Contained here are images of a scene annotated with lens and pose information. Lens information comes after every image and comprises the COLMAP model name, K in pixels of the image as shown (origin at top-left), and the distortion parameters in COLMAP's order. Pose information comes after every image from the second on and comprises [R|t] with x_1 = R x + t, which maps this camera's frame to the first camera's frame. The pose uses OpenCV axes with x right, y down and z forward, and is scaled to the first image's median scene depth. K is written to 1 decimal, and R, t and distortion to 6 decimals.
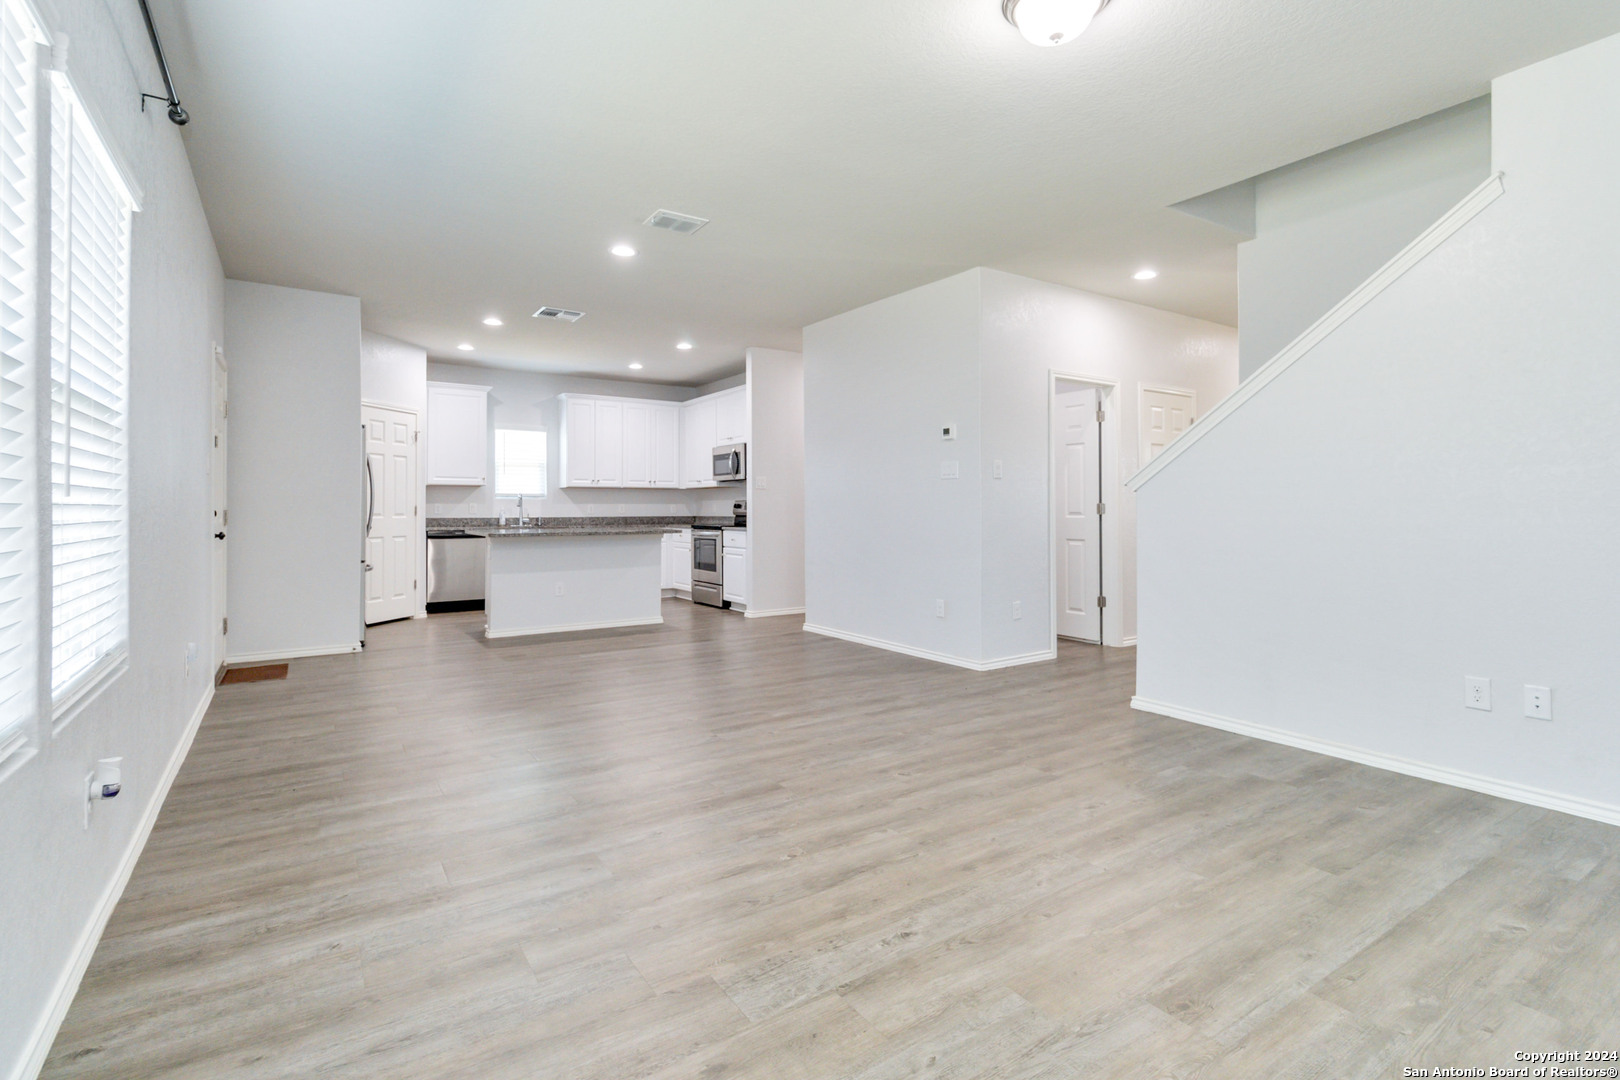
lens RADIAL K [[768.4, 0, 812.0], [0, 768.4, 500.5], [0, 0, 1]] dist [0.000470, -0.000134]
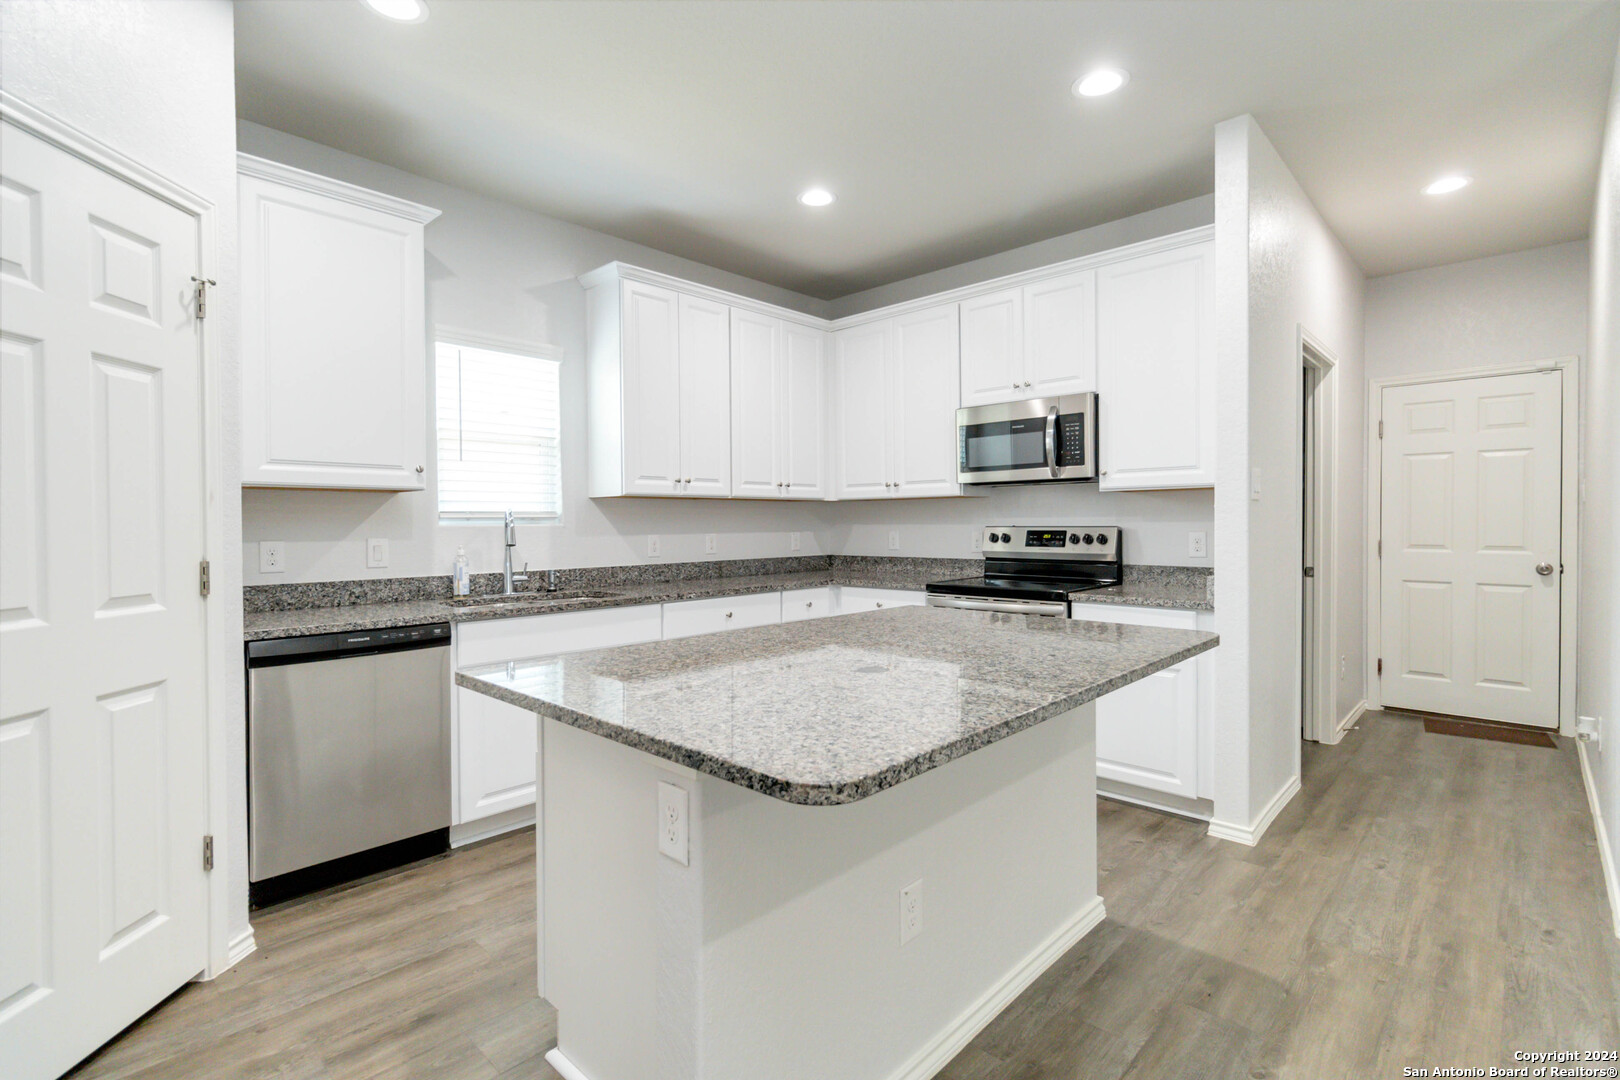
lens RADIAL K [[752.0, 0, 820.3], [0, 752.0, 526.1], [0, 0, 1]] dist [-0.000727, 0.000166]
pose [[0.972659, -0.005259, 0.232178, -0.337599], [0.001588, 0.999871, 0.015996, -0.008020], [-0.232232, -0.015189, 0.972542, 0.639656]]
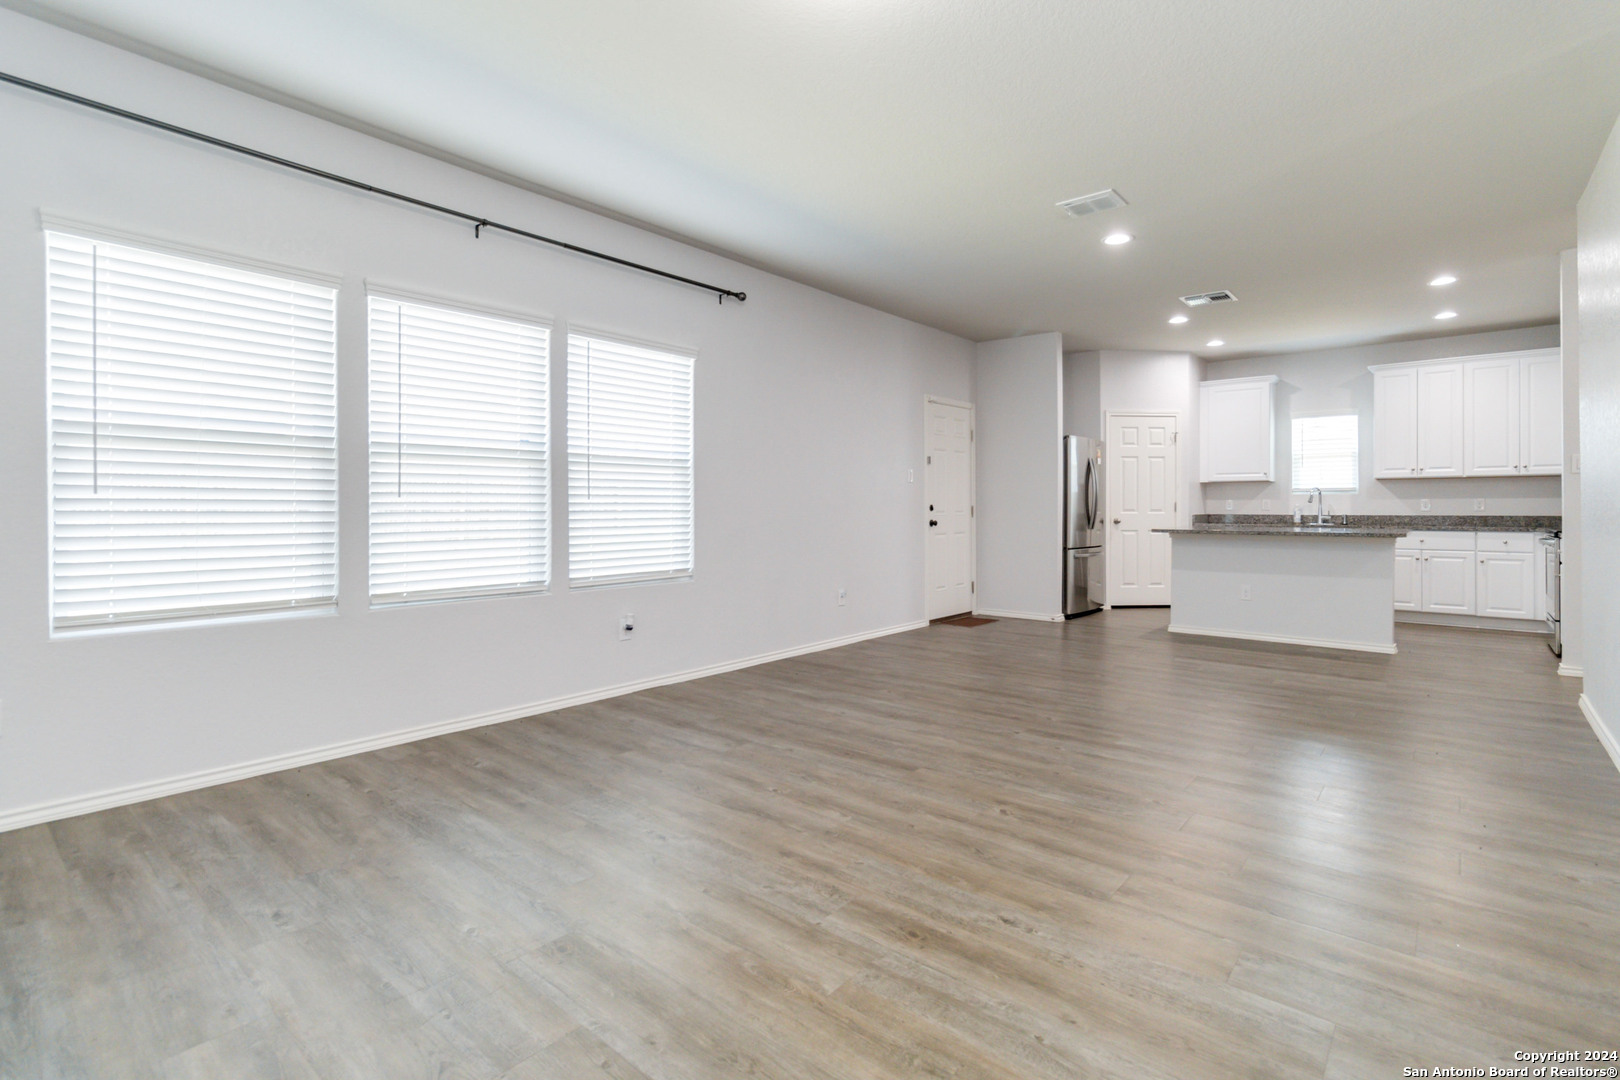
lens RADIAL K [[756.6, 0, 813.6], [0, 756.6, 507.0], [0, 0, 1]] dist [-0.001434, -0.000336]
pose [[0.277402, 0.001631, -0.960753, 0.324256], [0.010934, 0.999928, 0.004855, 0.002484], [0.960692, -0.011852, 0.277364, 0.207972]]
